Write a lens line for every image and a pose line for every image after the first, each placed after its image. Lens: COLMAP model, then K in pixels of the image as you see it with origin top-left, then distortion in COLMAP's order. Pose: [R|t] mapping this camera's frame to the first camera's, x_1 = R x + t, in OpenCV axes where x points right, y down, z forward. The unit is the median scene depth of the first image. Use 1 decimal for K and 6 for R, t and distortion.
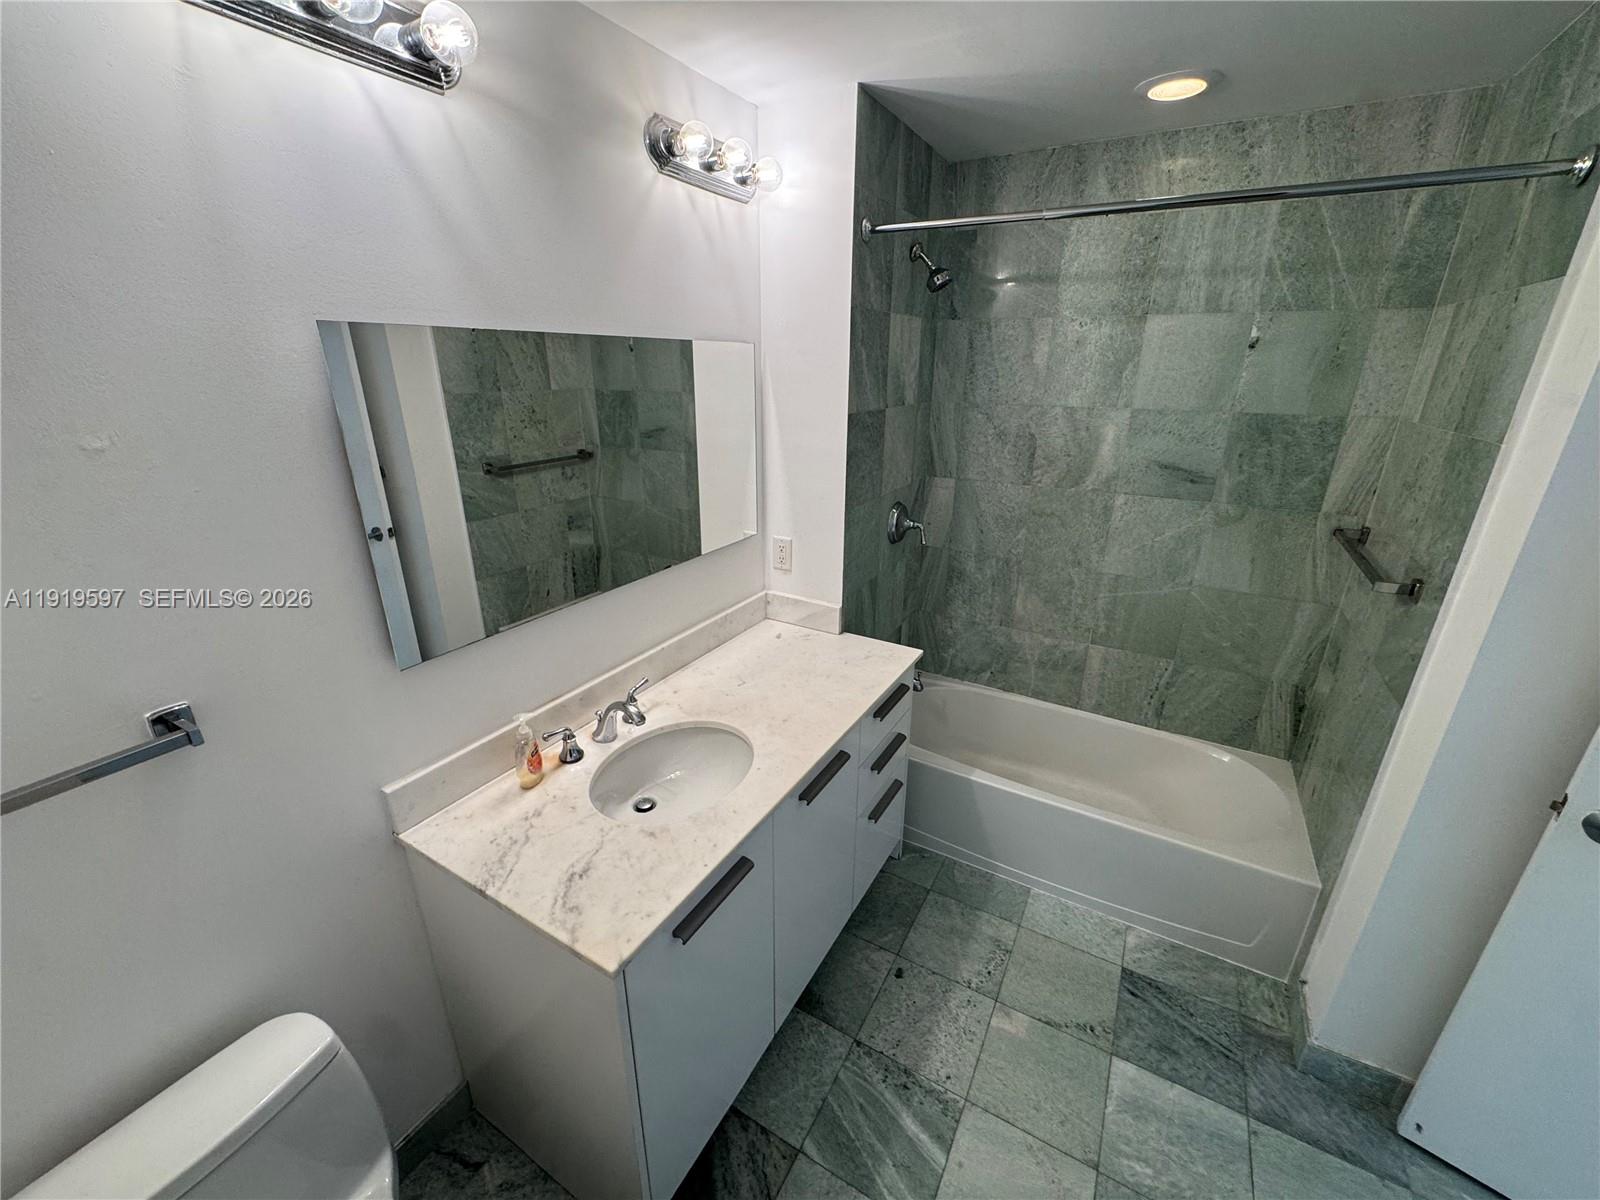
lens RADIAL K [[641.9, 0, 799.1], [0, 641.9, 601.2], [0, 0, 1]] dist [0.000123, -0.002054]
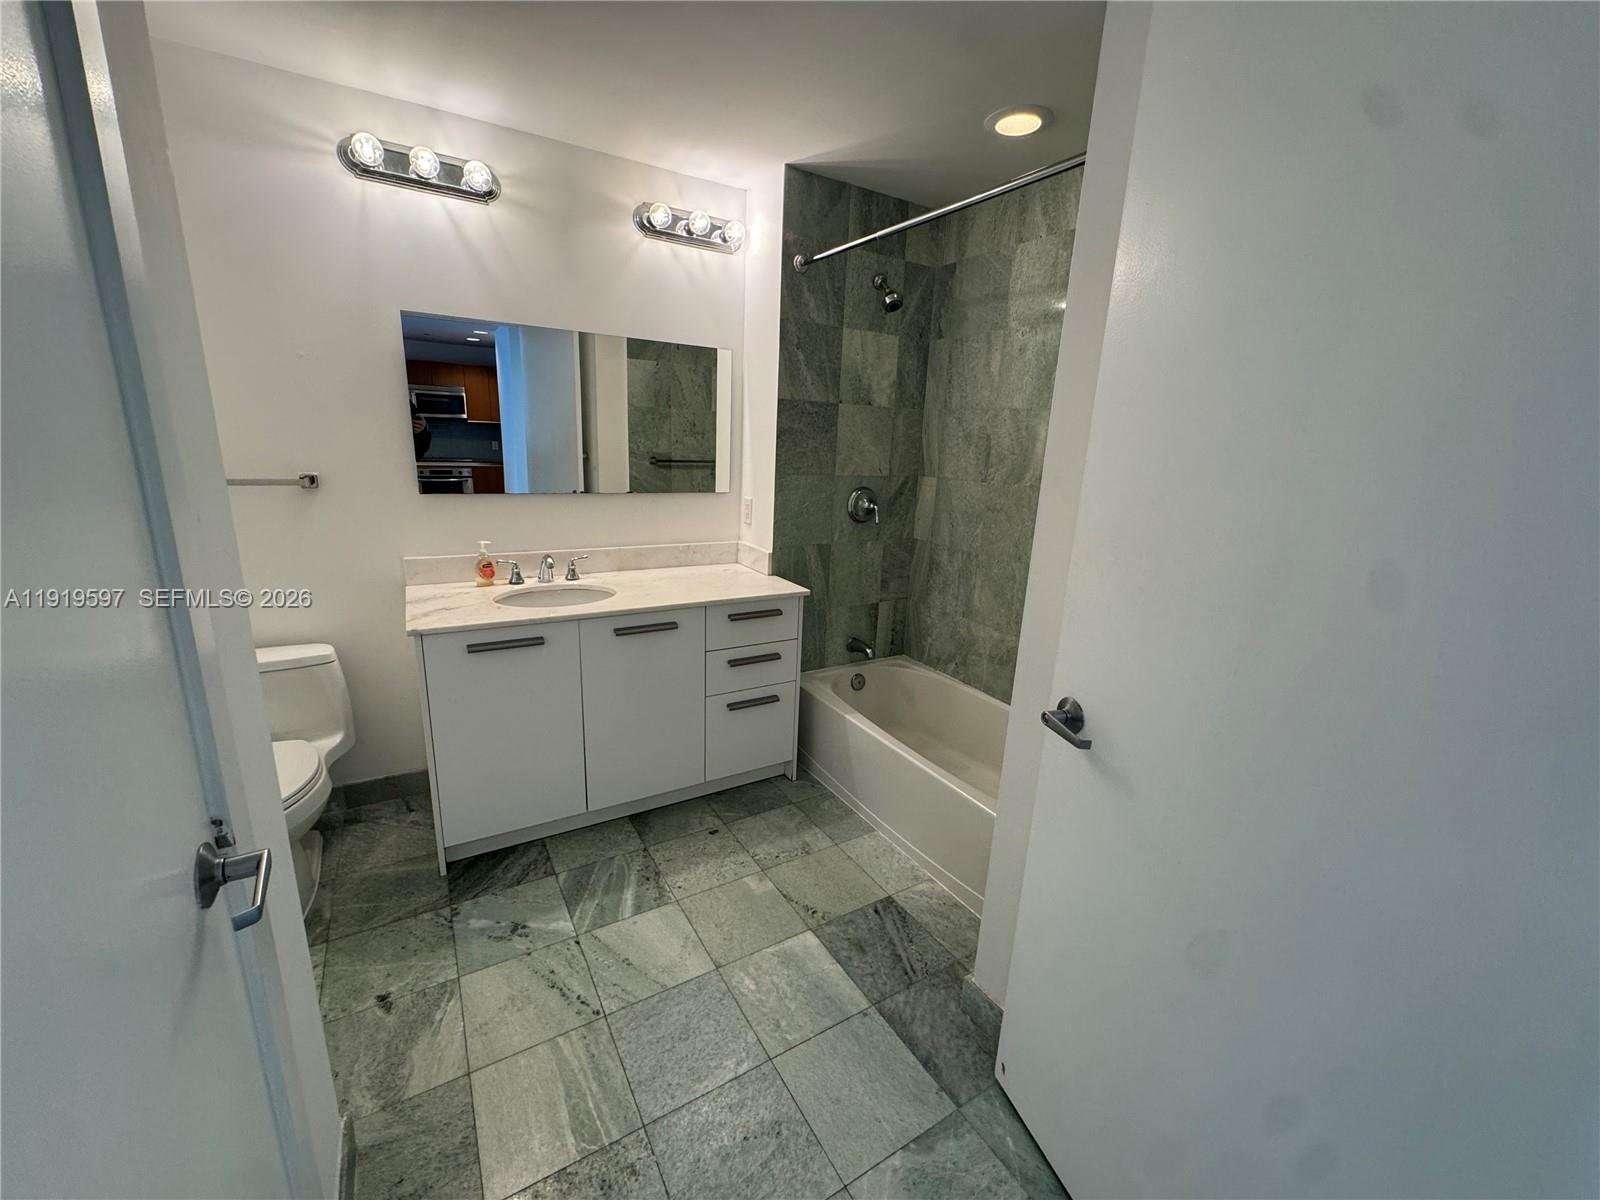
lens RADIAL K [[644.5, 0, 797.0], [0, 644.5, 599.6], [0, 0, 1]] dist [0.000227, -0.000146]
pose [[0.874727, 0.150854, -0.460538, 0.733333], [-0.204264, 0.976545, -0.068094, 0.181082], [0.439464, 0.153635, 0.885024, -0.083449]]
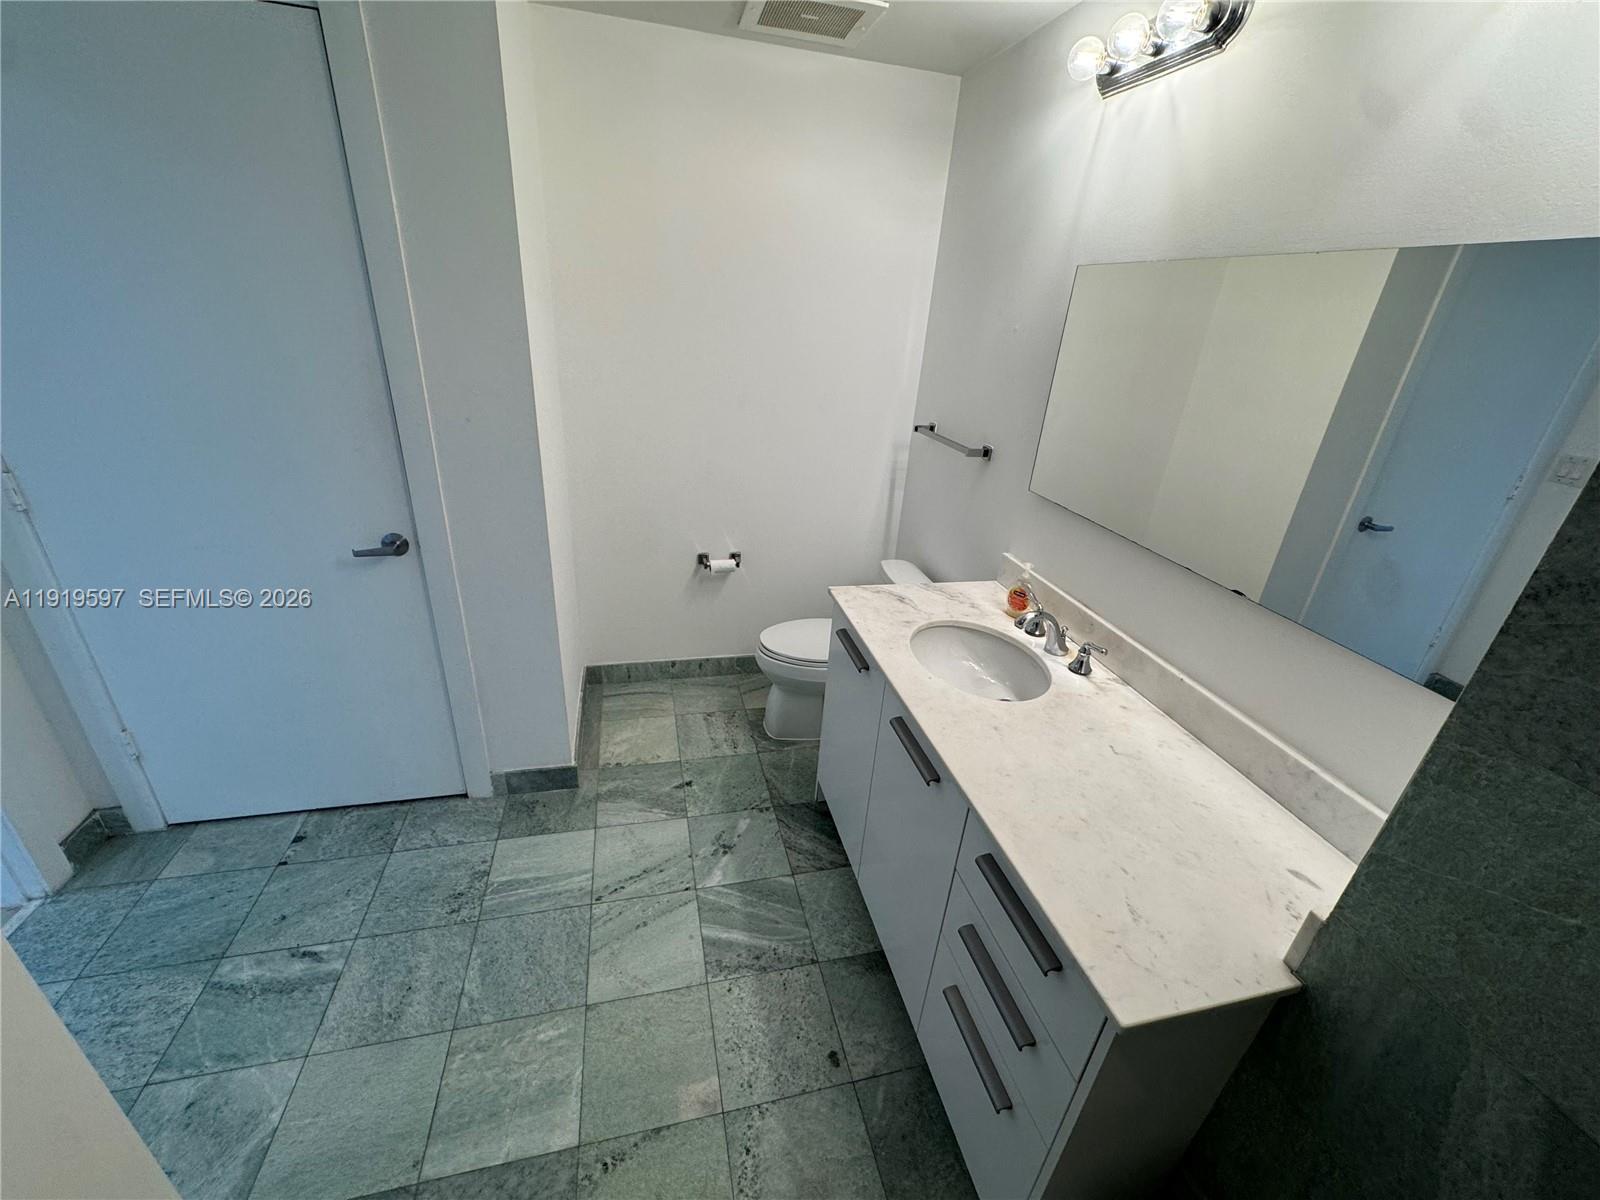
lens RADIAL K [[641.9, 0, 799.1], [0, 641.9, 601.2], [0, 0, 1]] dist [0.000123, -0.002054]
pose [[-0.720537, 0.241852, -0.649873, 0.523350], [-0.307358, 0.728713, 0.611971, -0.285862], [0.621577, 0.640691, -0.450730, 0.890592]]
